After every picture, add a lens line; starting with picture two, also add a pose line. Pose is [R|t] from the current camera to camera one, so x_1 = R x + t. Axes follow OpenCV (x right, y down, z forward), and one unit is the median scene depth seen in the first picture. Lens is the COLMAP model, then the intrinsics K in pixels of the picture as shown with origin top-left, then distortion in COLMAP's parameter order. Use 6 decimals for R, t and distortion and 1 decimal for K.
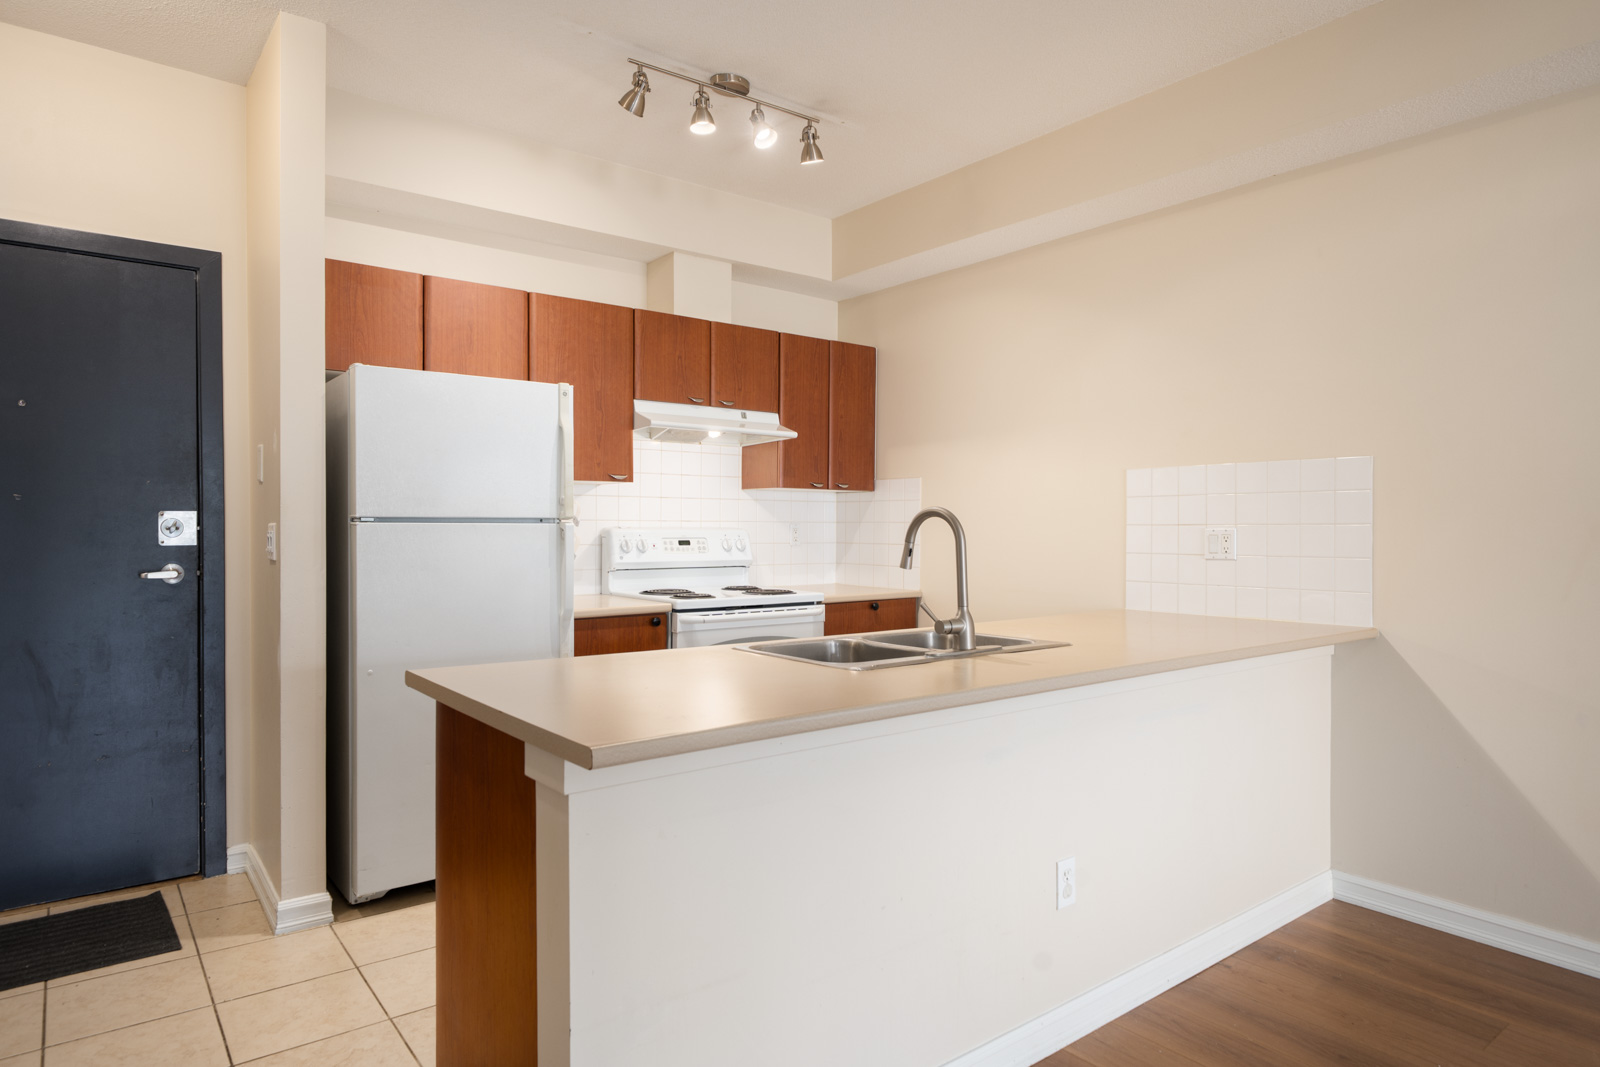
lens RADIAL K [[928.9, 0, 790.5], [0, 928.9, 533.6], [0, 0, 1]] dist [0.001836, -0.000711]
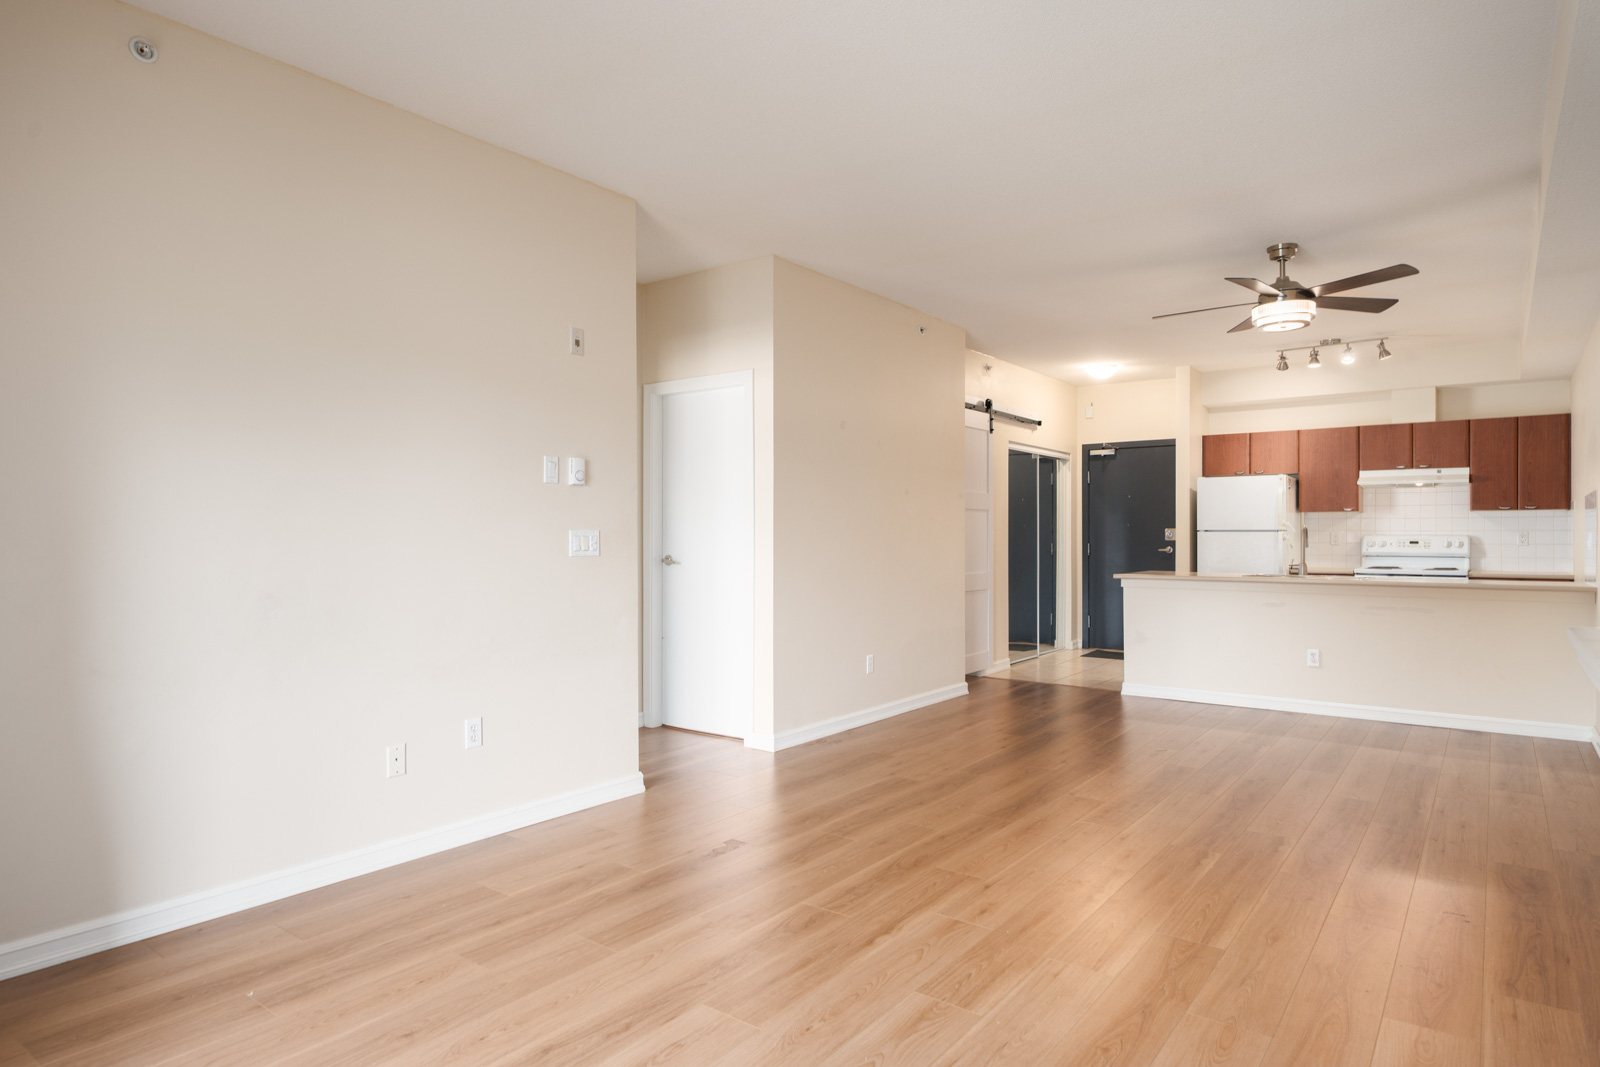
lens RADIAL K [[928.9, 0, 785.9], [0, 928.9, 534.0], [0, 0, 1]] dist [0.001836, -0.000711]
pose [[0.242481, -0.005228, -0.970142, 1.612540], [-0.009923, 0.999920, -0.007869, 0.023701], [0.970105, 0.011535, 0.242410, -0.758694]]
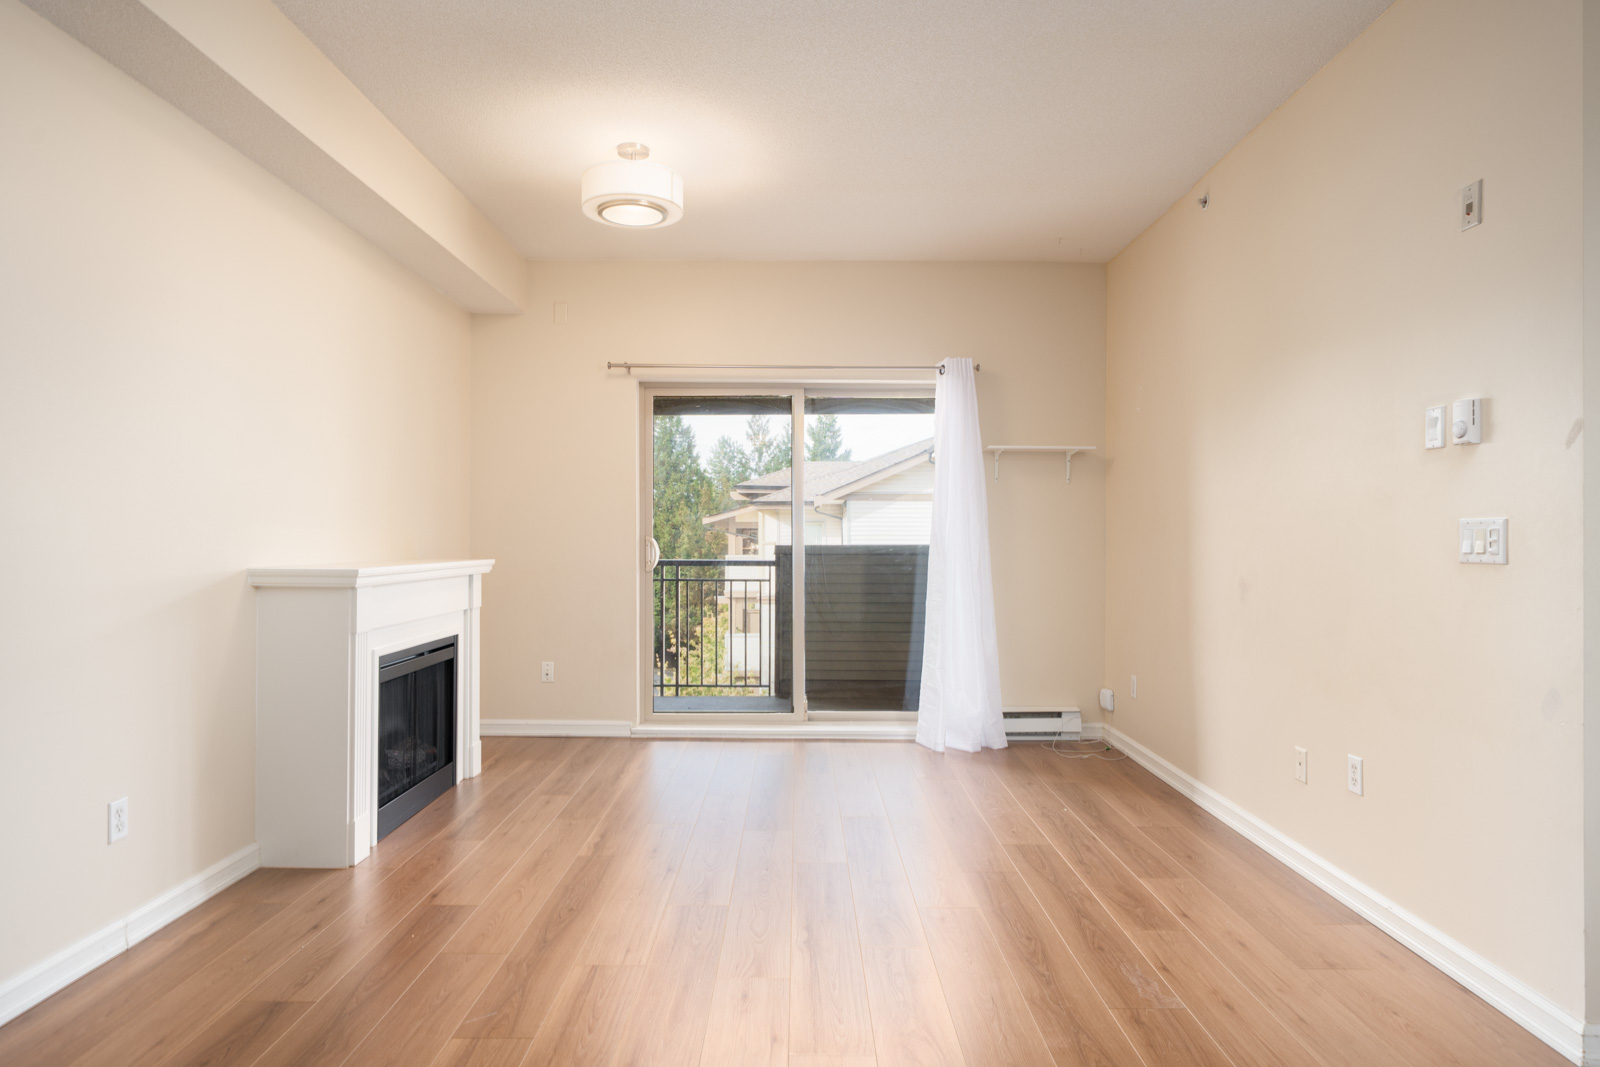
lens RADIAL K [[928.9, 0, 797.2], [0, 928.9, 535.9], [0, 0, 1]] dist [0.001836, -0.000711]
pose [[-0.783565, -0.005513, 0.621285, 0.427023], [-0.000728, 0.999968, 0.007955, 0.020414], [-0.621309, 0.005780, -0.783544, 0.097617]]
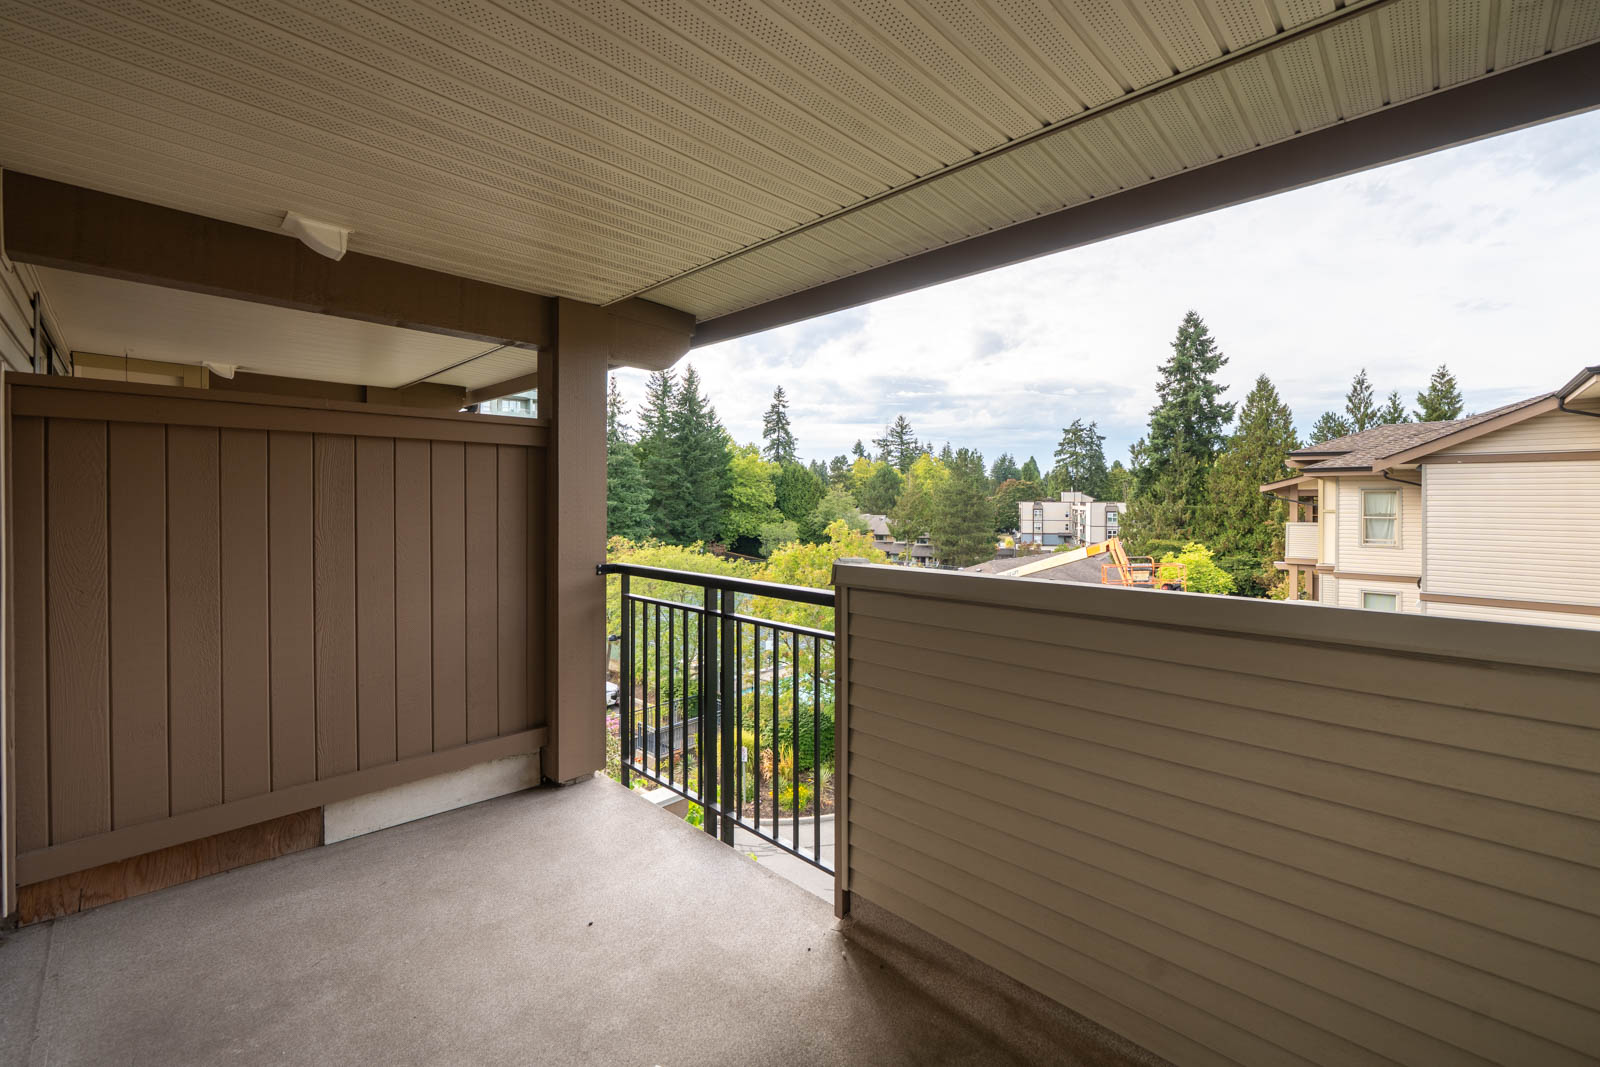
lens RADIAL K [[649.3, 0, 871.3], [0, 649.3, 503.9], [0, 0, 1]] dist [-0.016588, 0.000016]
pose [[-0.190030, -0.012378, 0.981700, 1.123613], [0.004074, 0.999902, 0.013396, -0.004848], [-0.981770, 0.006545, -0.189961, -1.404471]]
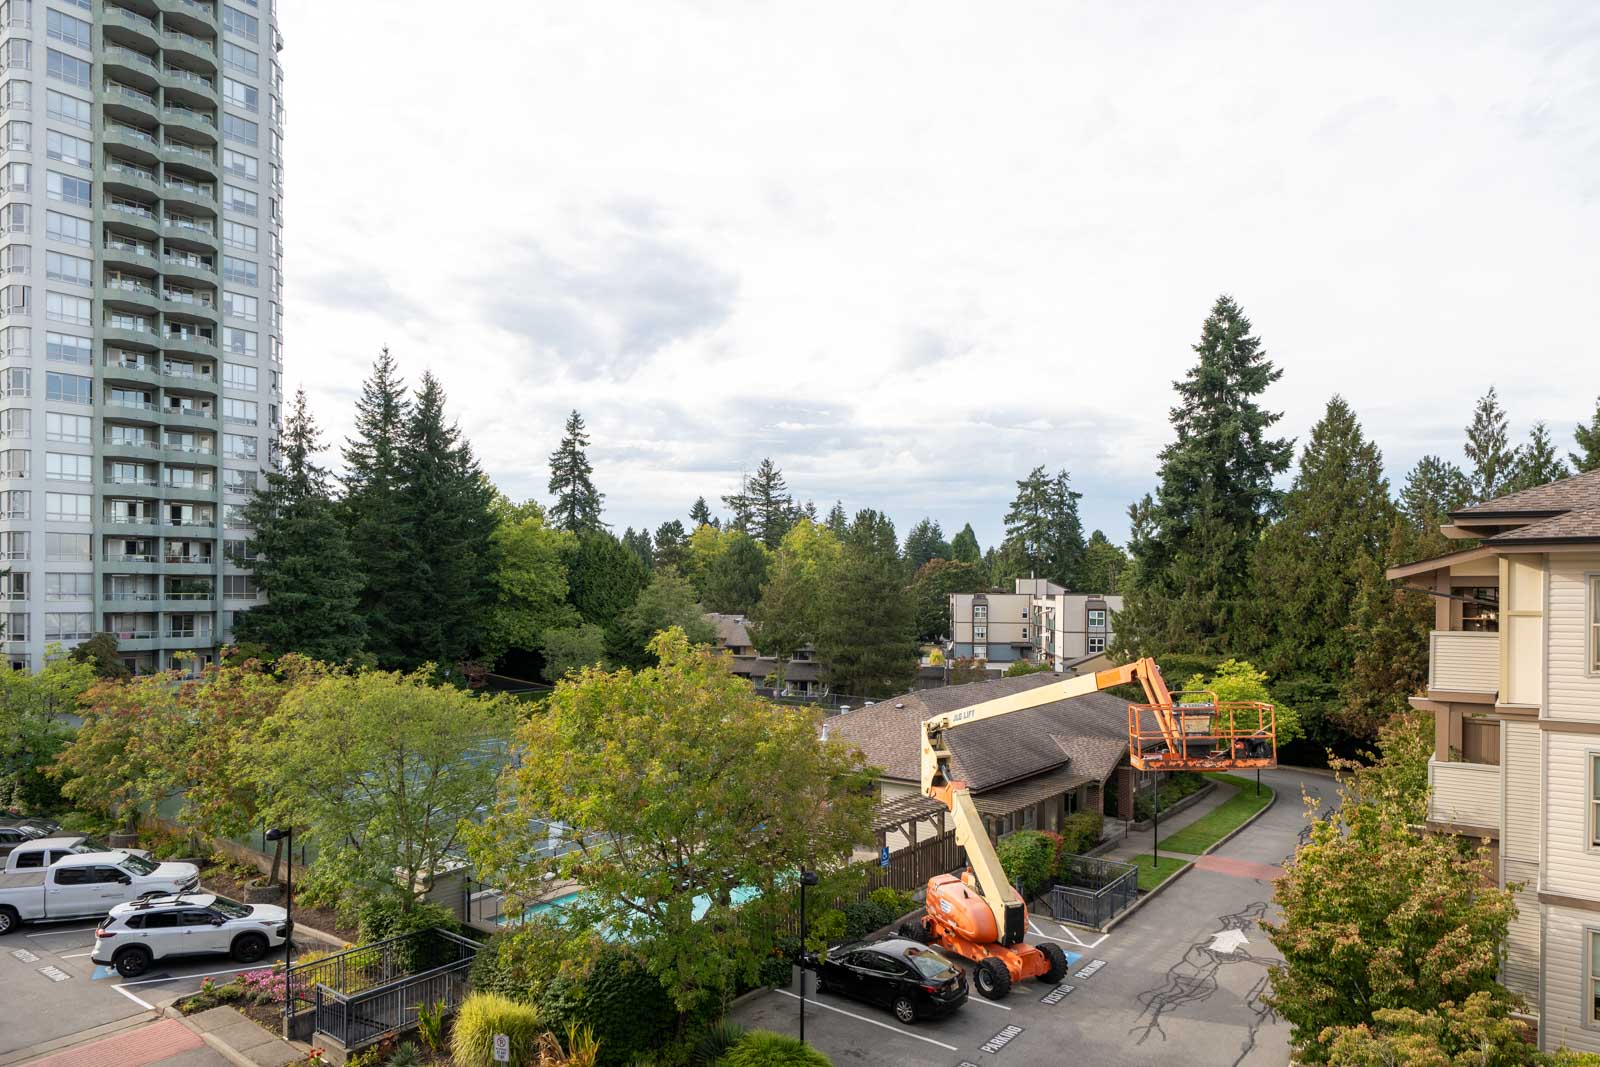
lens RADIAL K [[1007.6, 0, 779.7], [0, 1007.6, 595.5], [0, 0, 1]] dist [-0.003252, 0.003452]
pose [[-0.247753, -0.011268, 0.968758, 1.912423], [0.002980, 0.999919, 0.012393, -0.015587], [-0.968819, 0.005957, -0.247699, -1.496165]]
